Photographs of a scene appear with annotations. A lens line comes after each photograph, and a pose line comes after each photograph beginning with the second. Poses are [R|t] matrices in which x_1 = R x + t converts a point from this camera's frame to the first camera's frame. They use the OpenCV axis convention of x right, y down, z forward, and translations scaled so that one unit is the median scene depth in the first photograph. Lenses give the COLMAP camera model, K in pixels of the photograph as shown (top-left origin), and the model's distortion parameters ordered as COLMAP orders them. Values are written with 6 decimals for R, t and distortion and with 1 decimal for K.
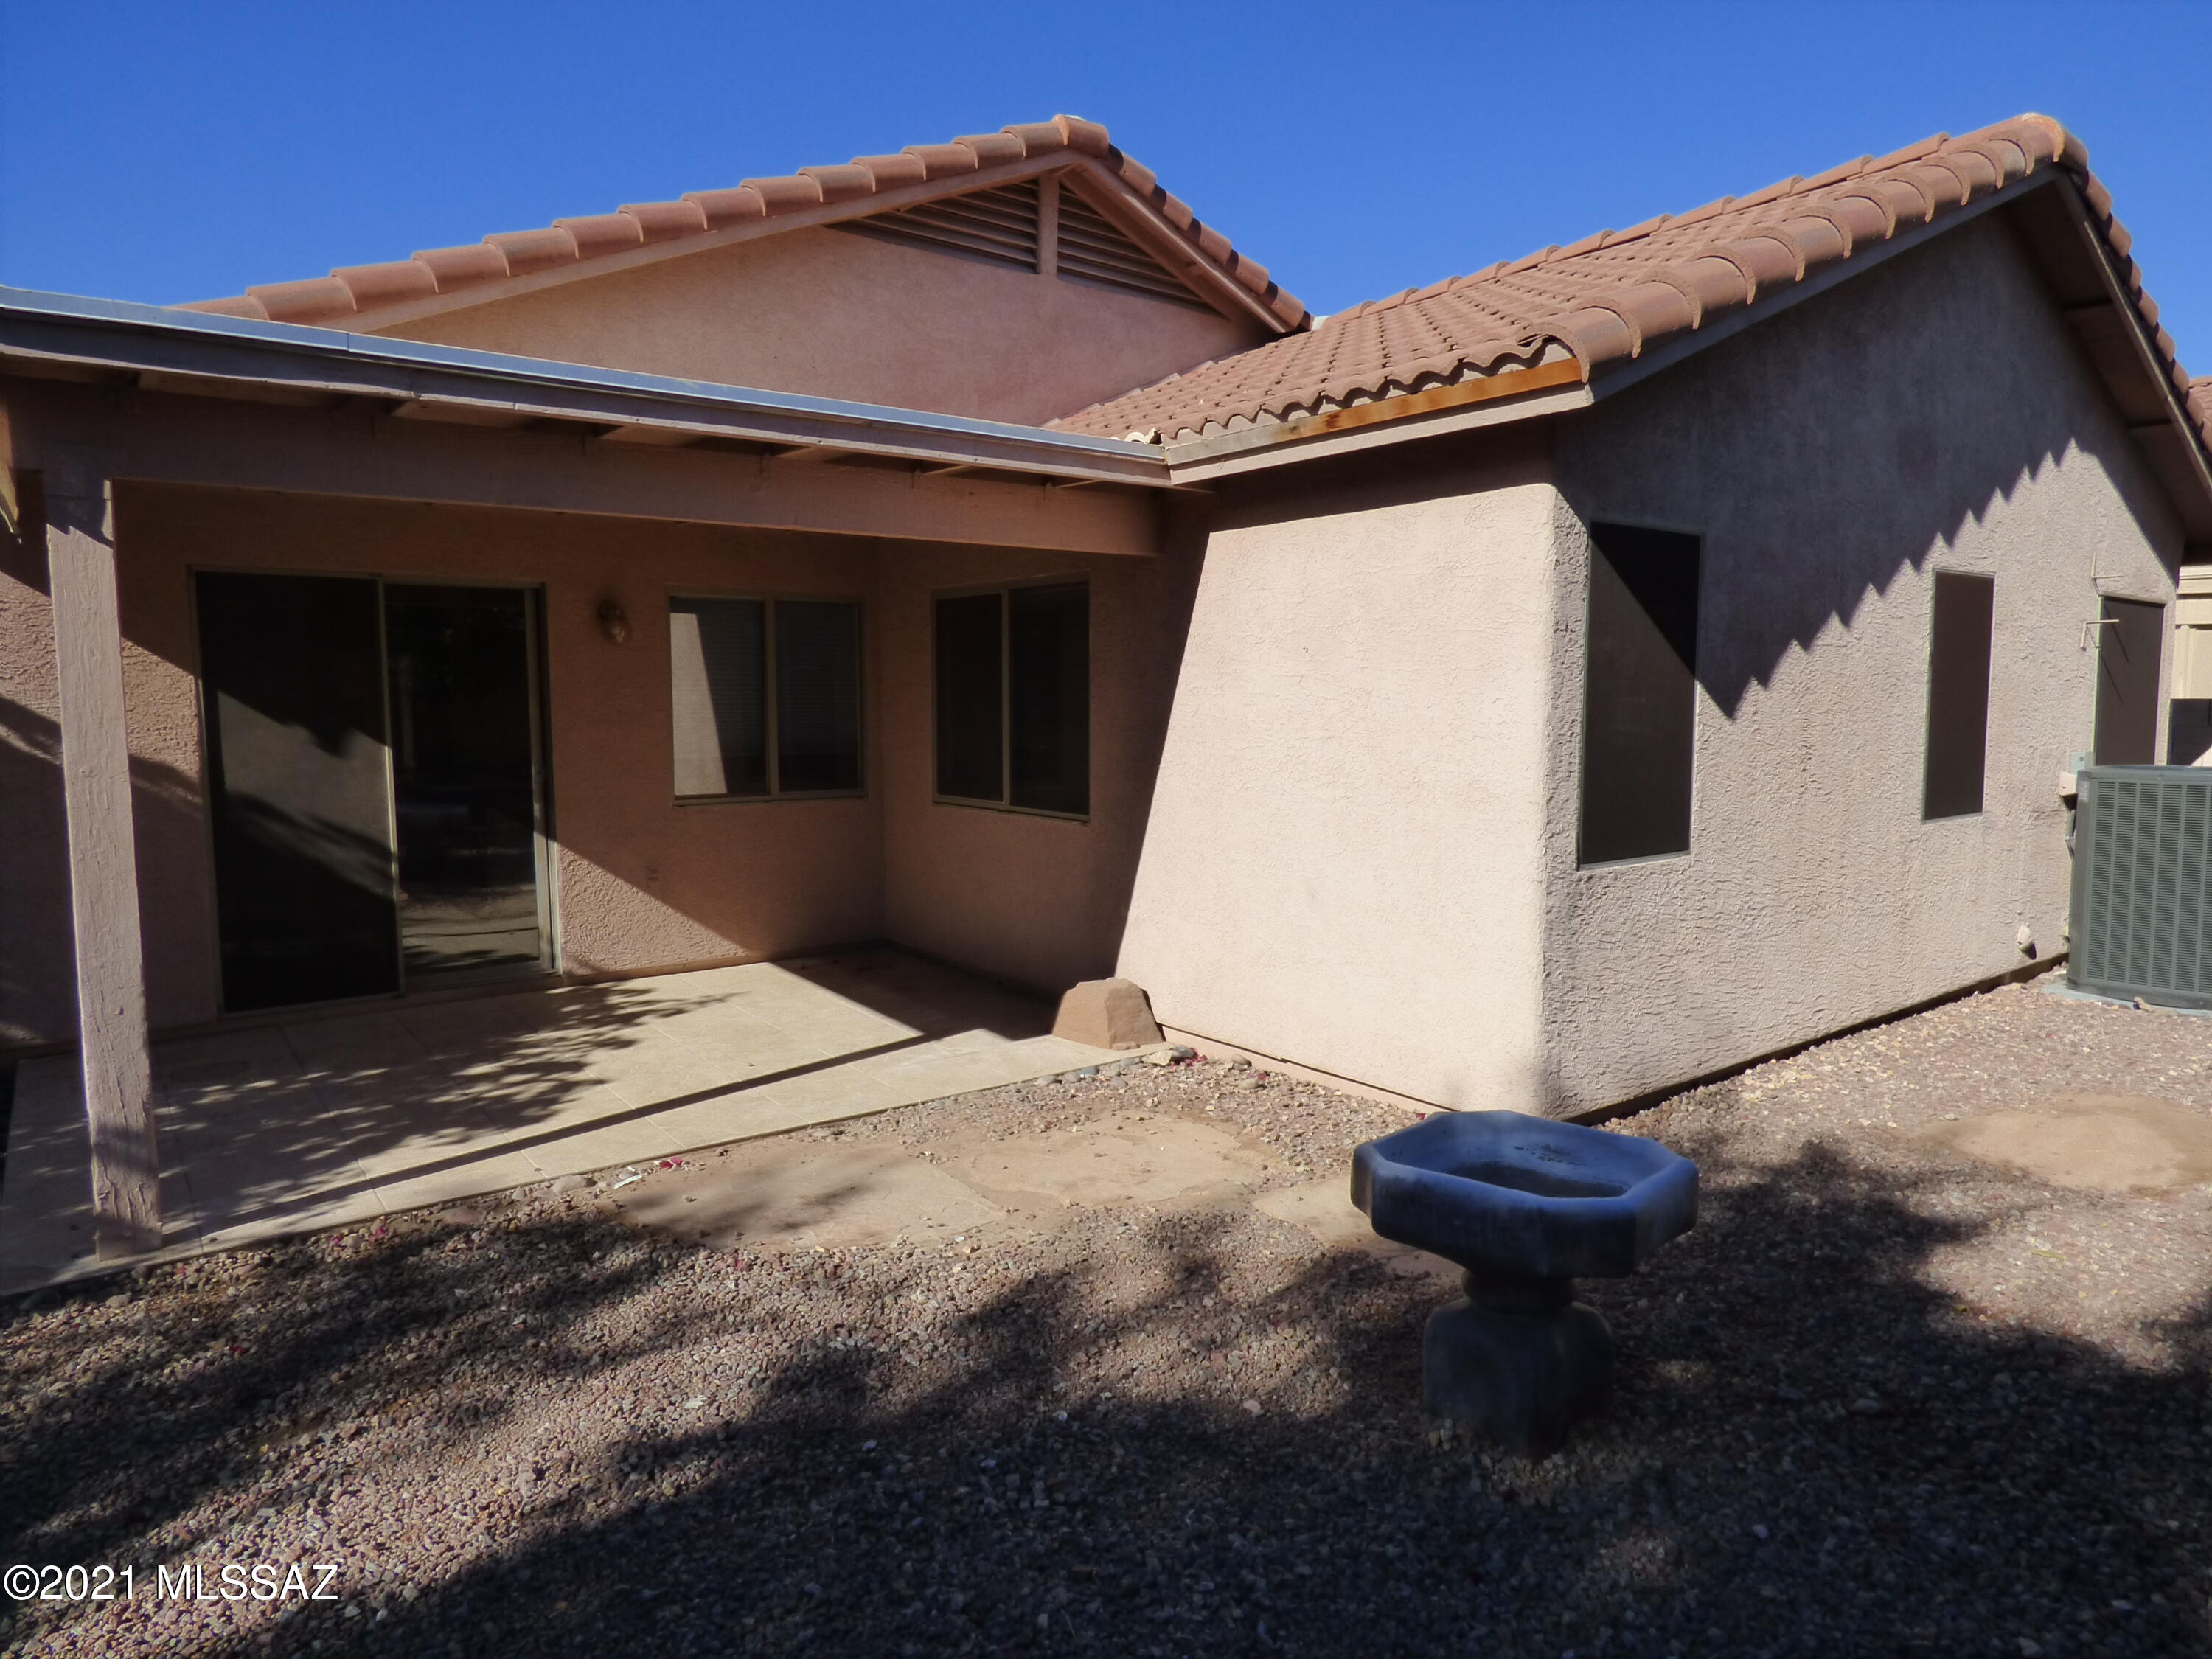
lens RADIAL K [[1341.2, 0, 1099.0], [0, 1341.2, 821.8], [0, 0, 1]] dist [-0.012798, -0.006397]
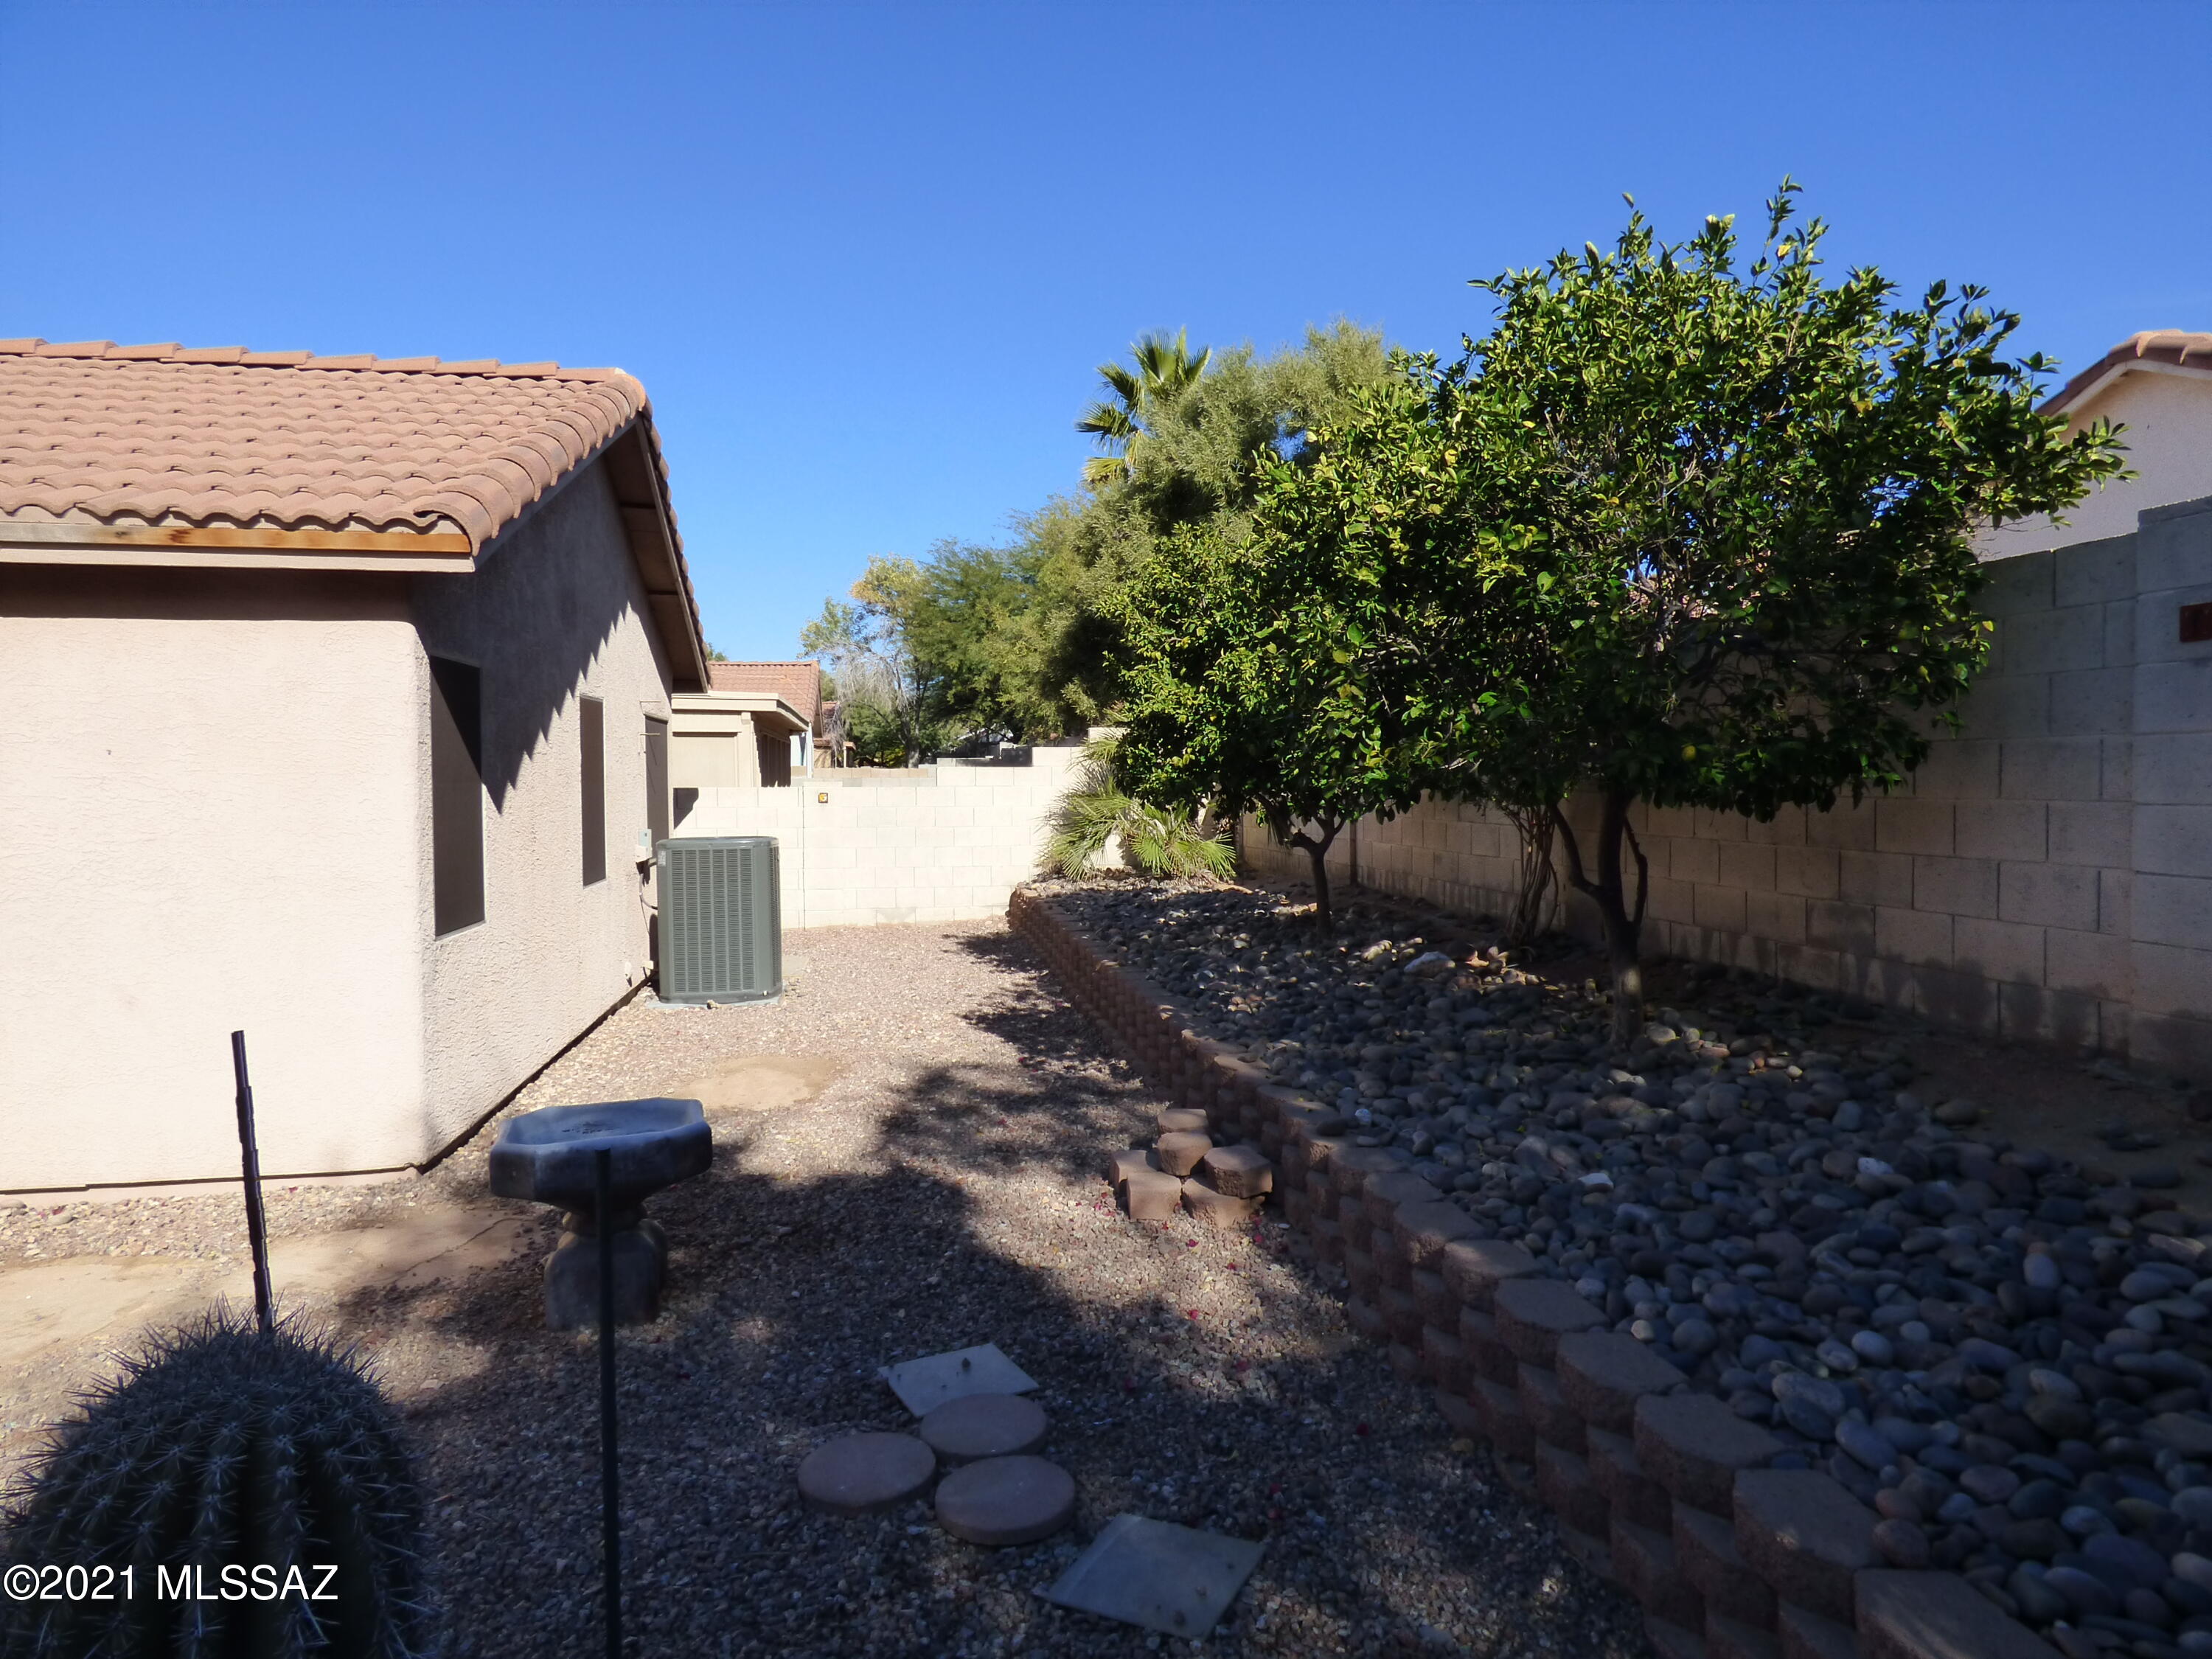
lens RADIAL K [[1341.2, 0, 1122.5], [0, 1341.2, 825.1], [0, 0, 1]] dist [-0.012798, -0.006397]
pose [[0.463348, -0.030414, 0.885654, -0.362590], [0.084619, 0.996363, -0.010054, -0.003584], [-0.882127, 0.079602, 0.464236, -0.092264]]
